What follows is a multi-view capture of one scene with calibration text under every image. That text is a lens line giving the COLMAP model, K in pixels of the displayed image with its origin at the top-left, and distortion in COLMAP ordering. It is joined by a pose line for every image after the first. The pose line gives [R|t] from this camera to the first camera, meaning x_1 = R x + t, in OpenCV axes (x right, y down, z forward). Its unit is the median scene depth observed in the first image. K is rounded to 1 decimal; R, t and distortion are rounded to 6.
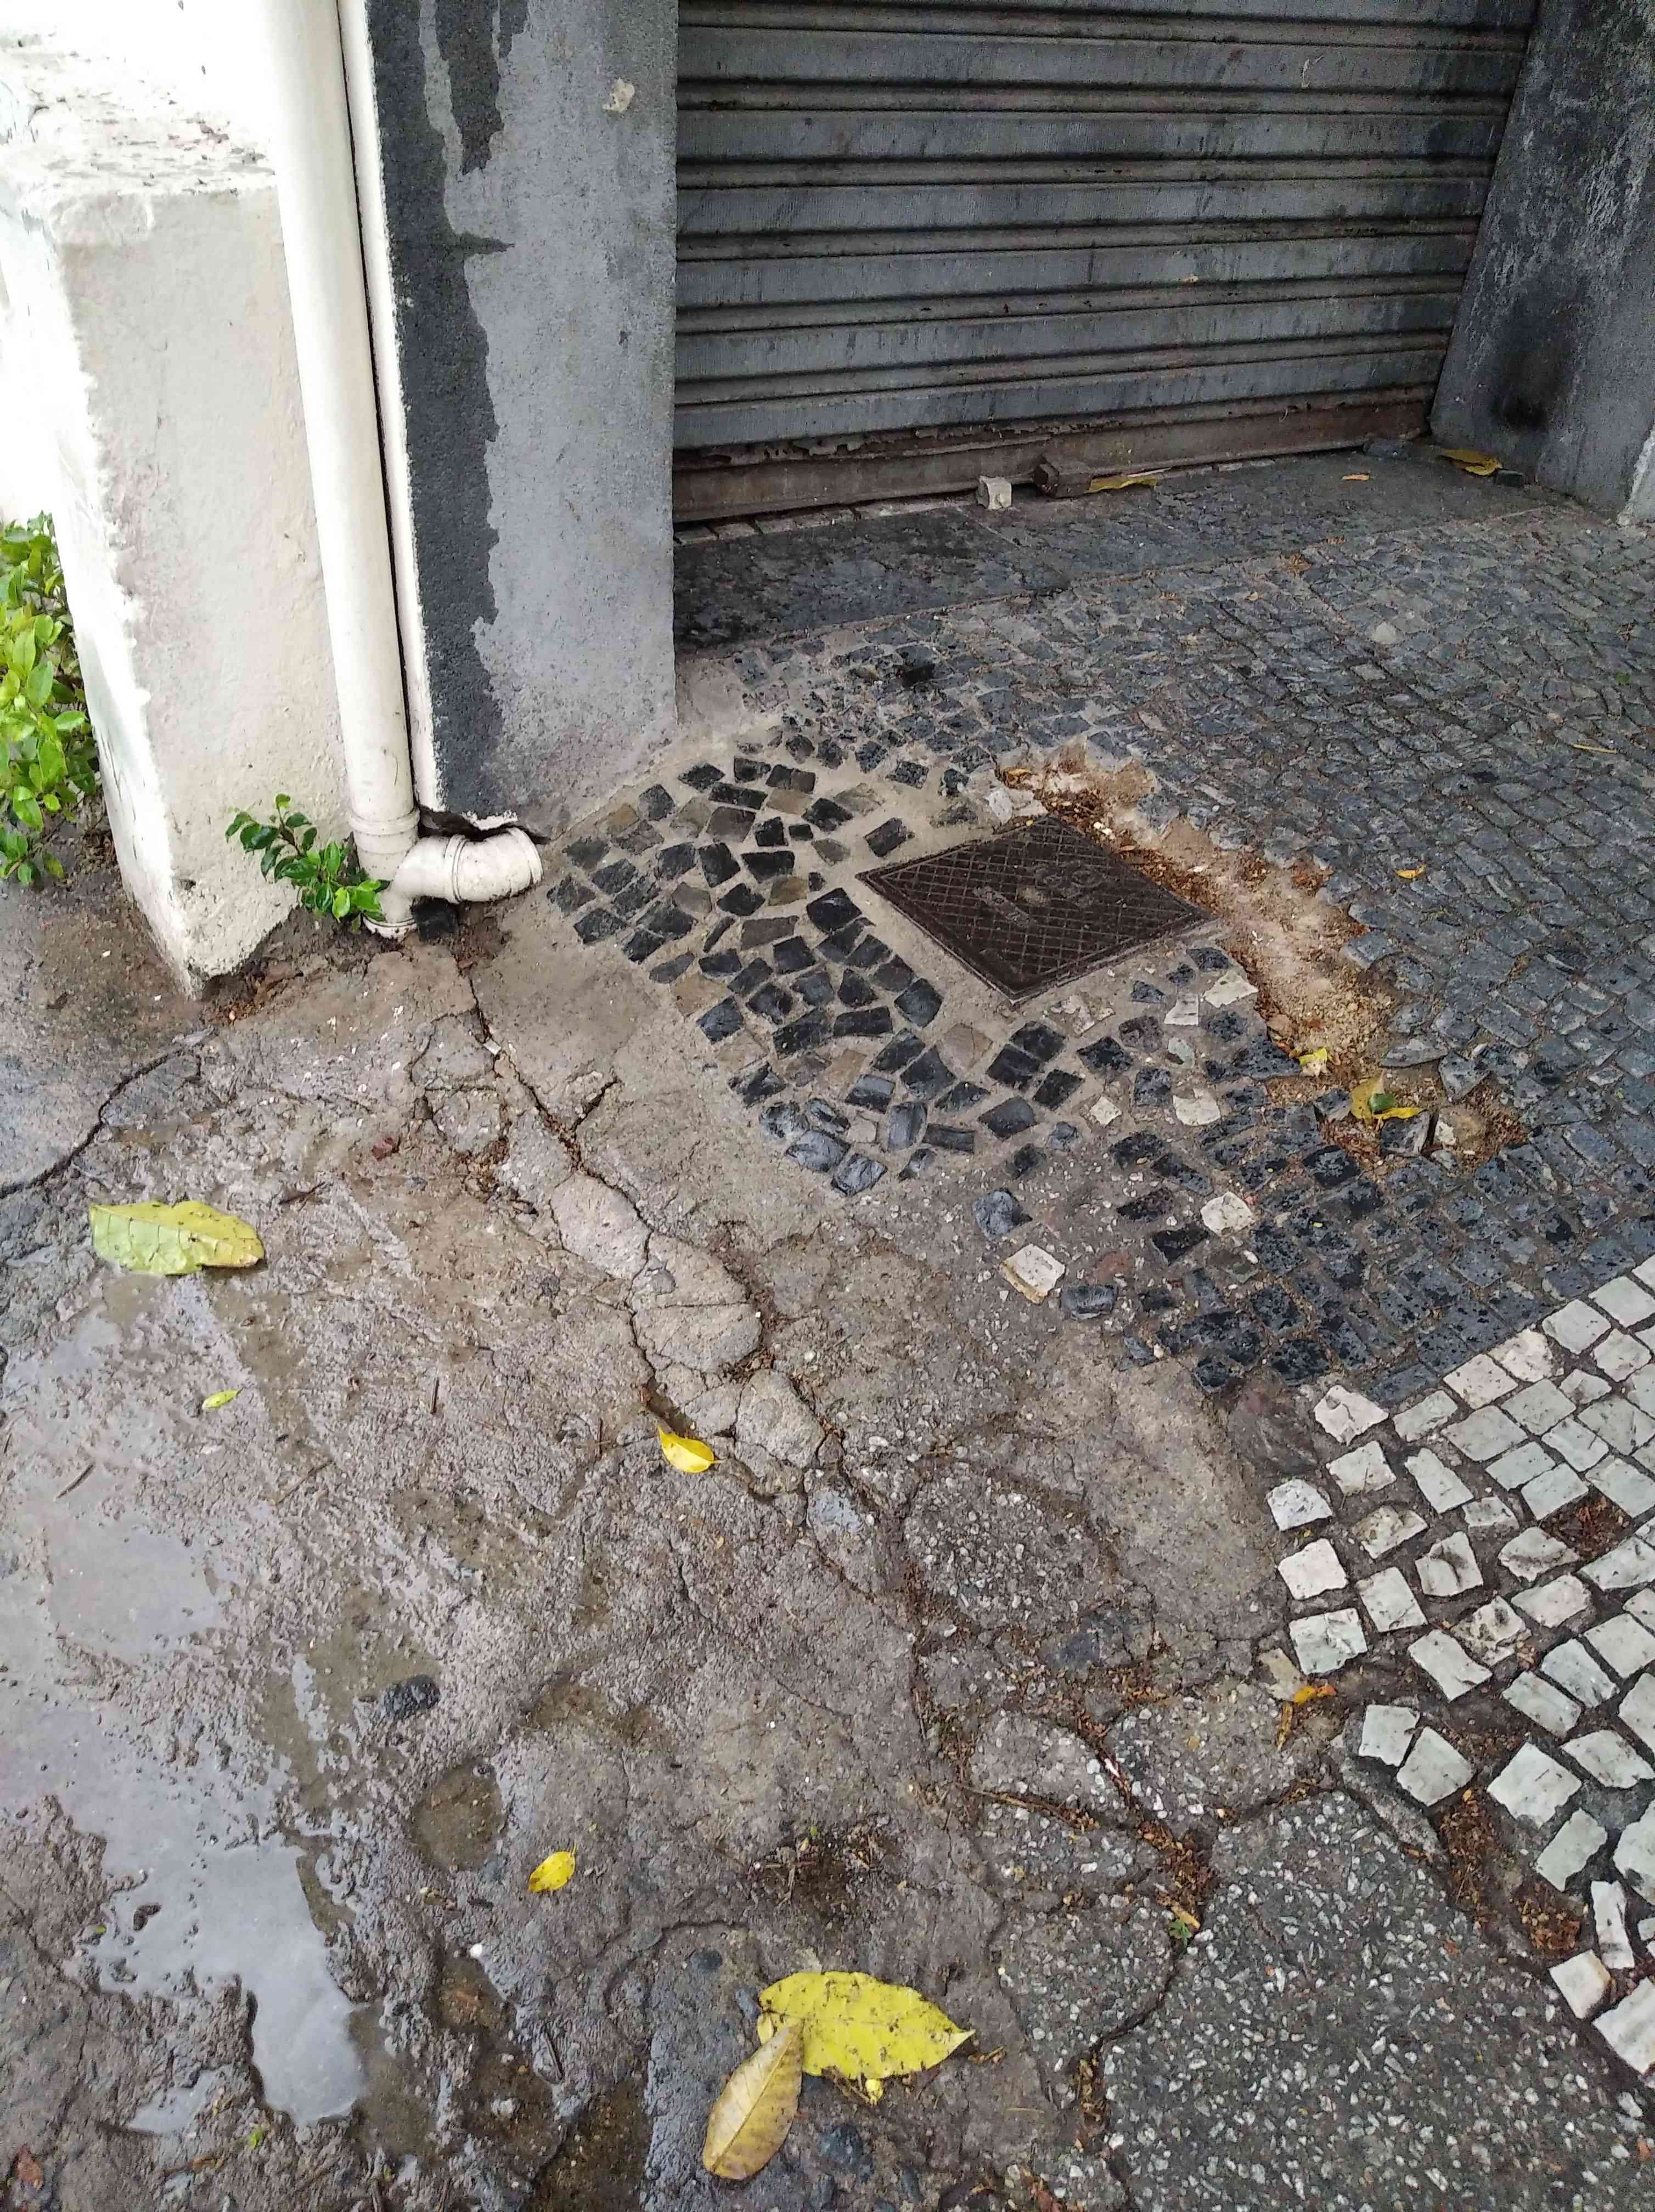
lens RADIAL K [[1696.7, 0, 837.5], [0, 1696.7, 1125.5], [0, 0, 1]] dist [0.029612, -0.056644]
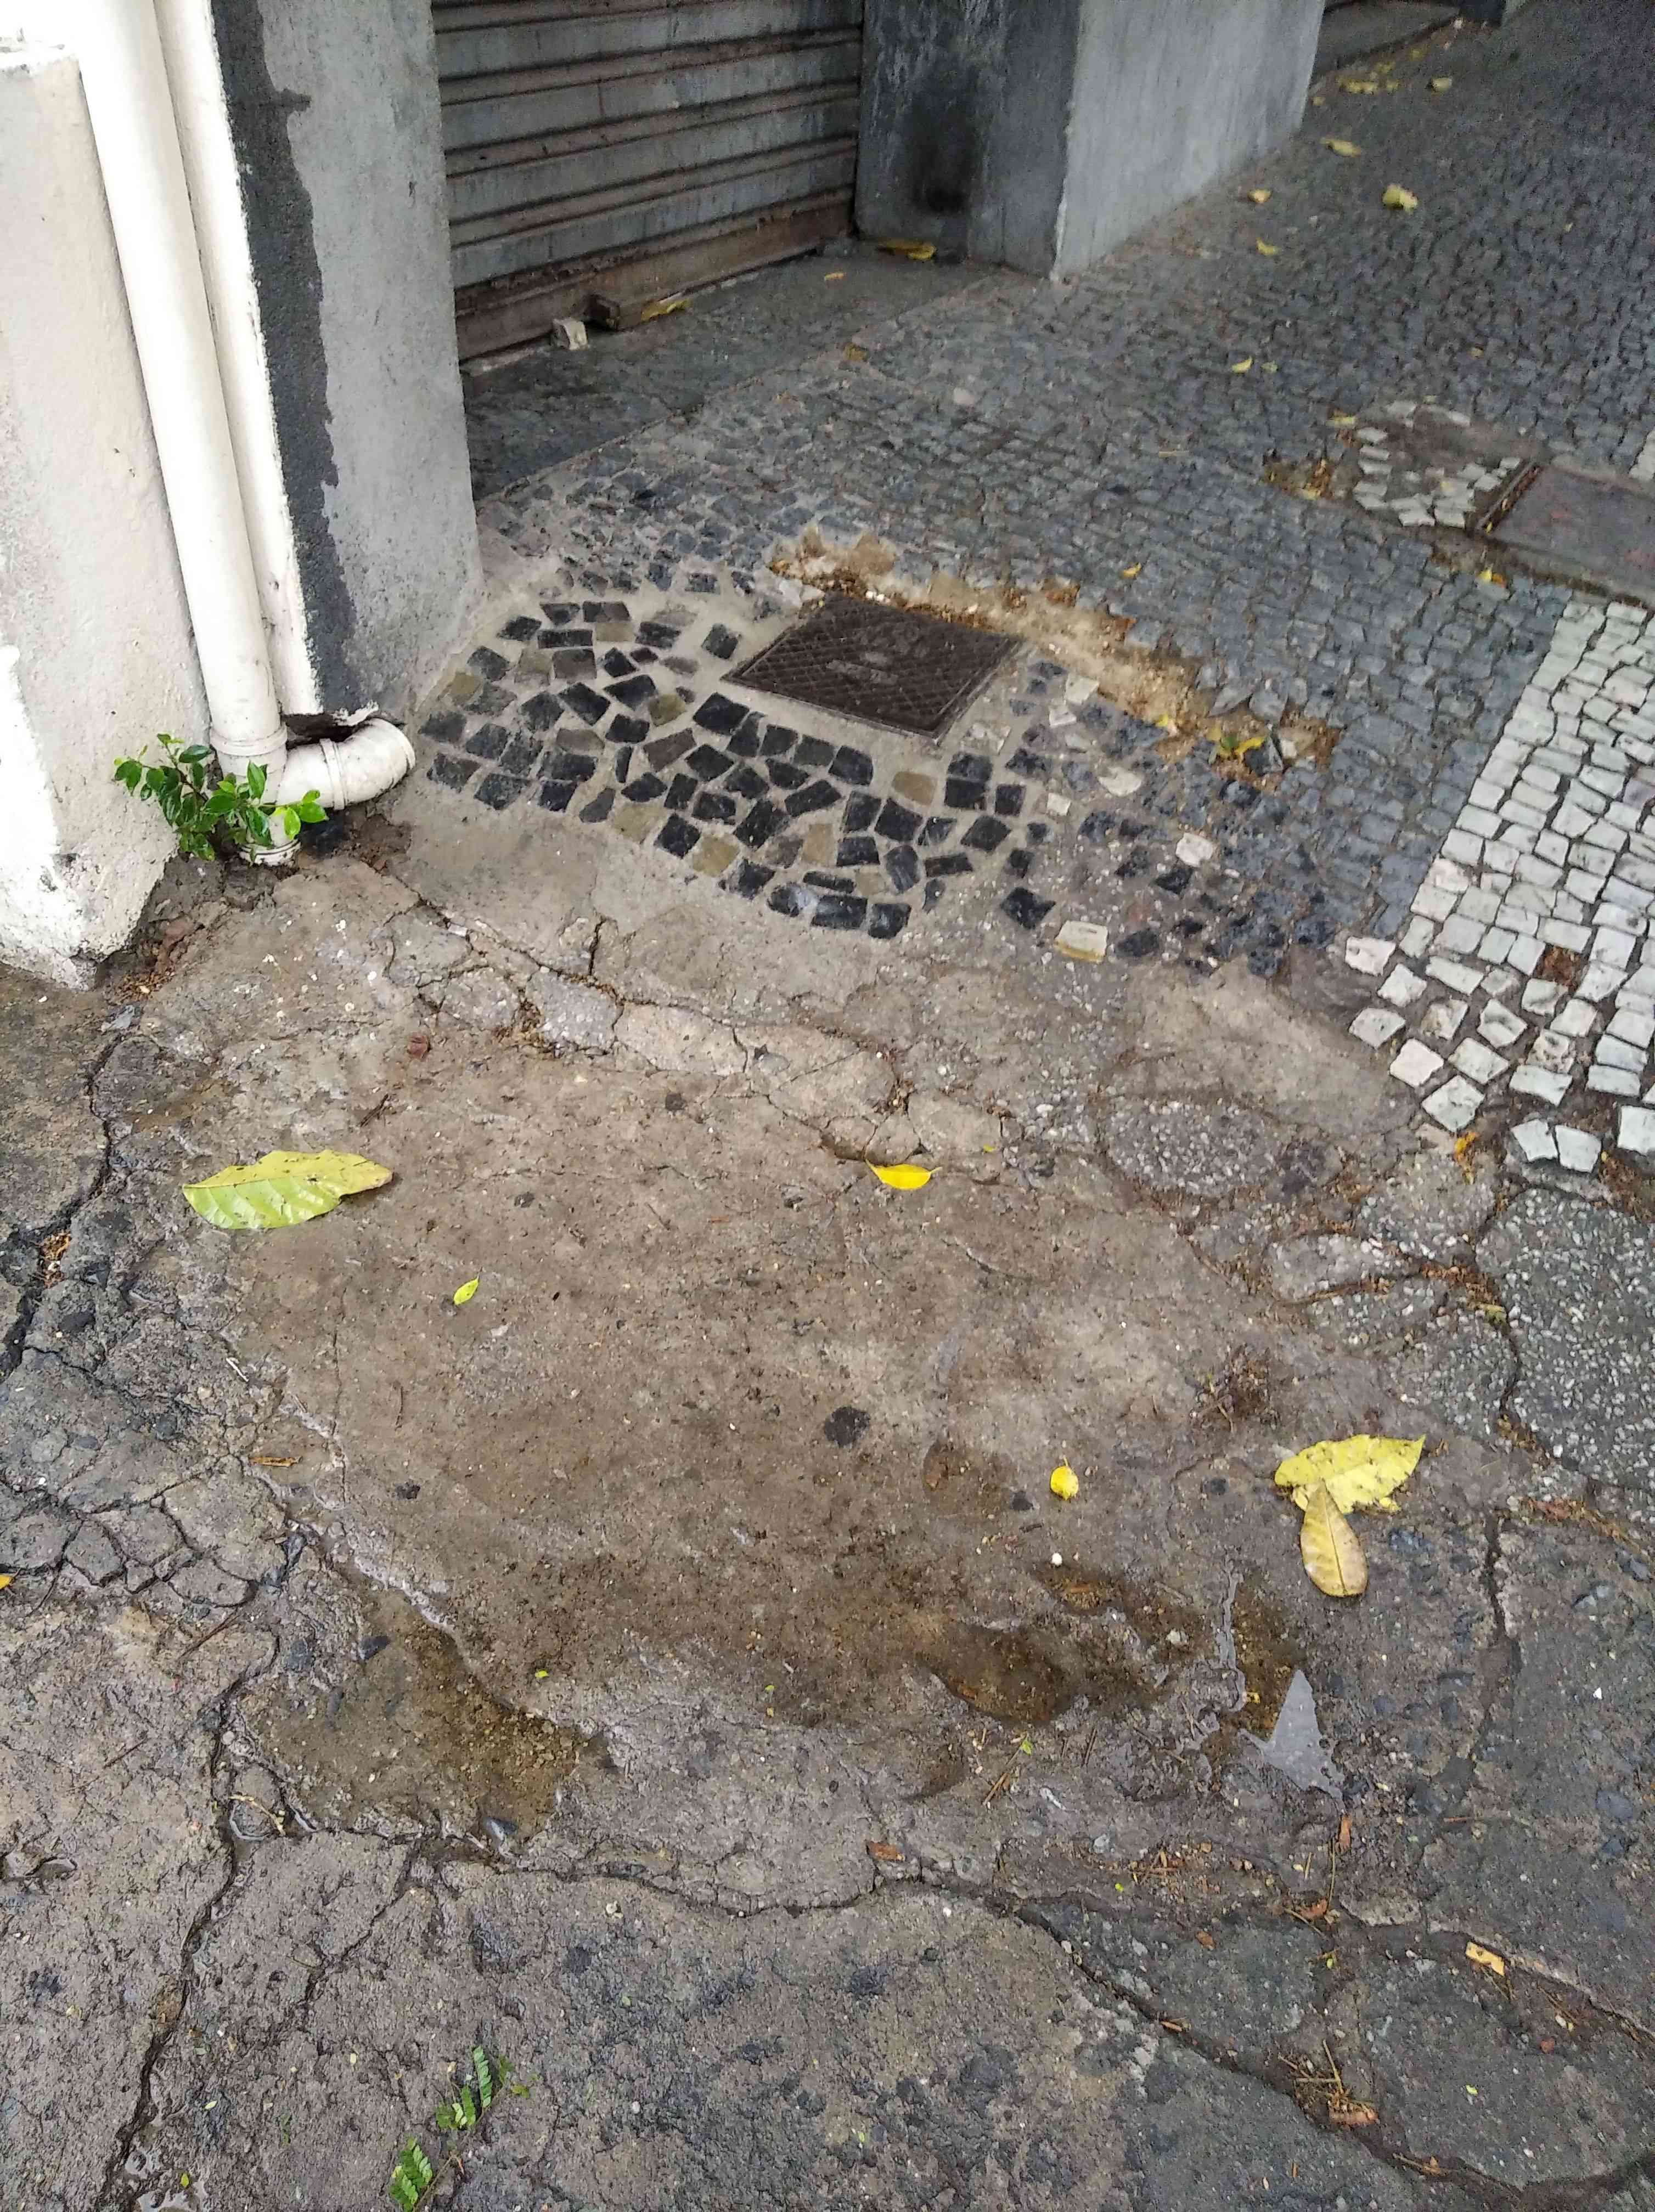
lens RADIAL K [[1696.7, 0, 838.6], [0, 1696.7, 1123.2], [0, 0, 1]] dist [0.029612, -0.056644]
pose [[0.867137, -0.328976, 0.373964, -0.447650], [0.309030, 0.944191, 0.114033, 0.017795], [-0.390608, 0.016684, 0.920406, -0.005993]]
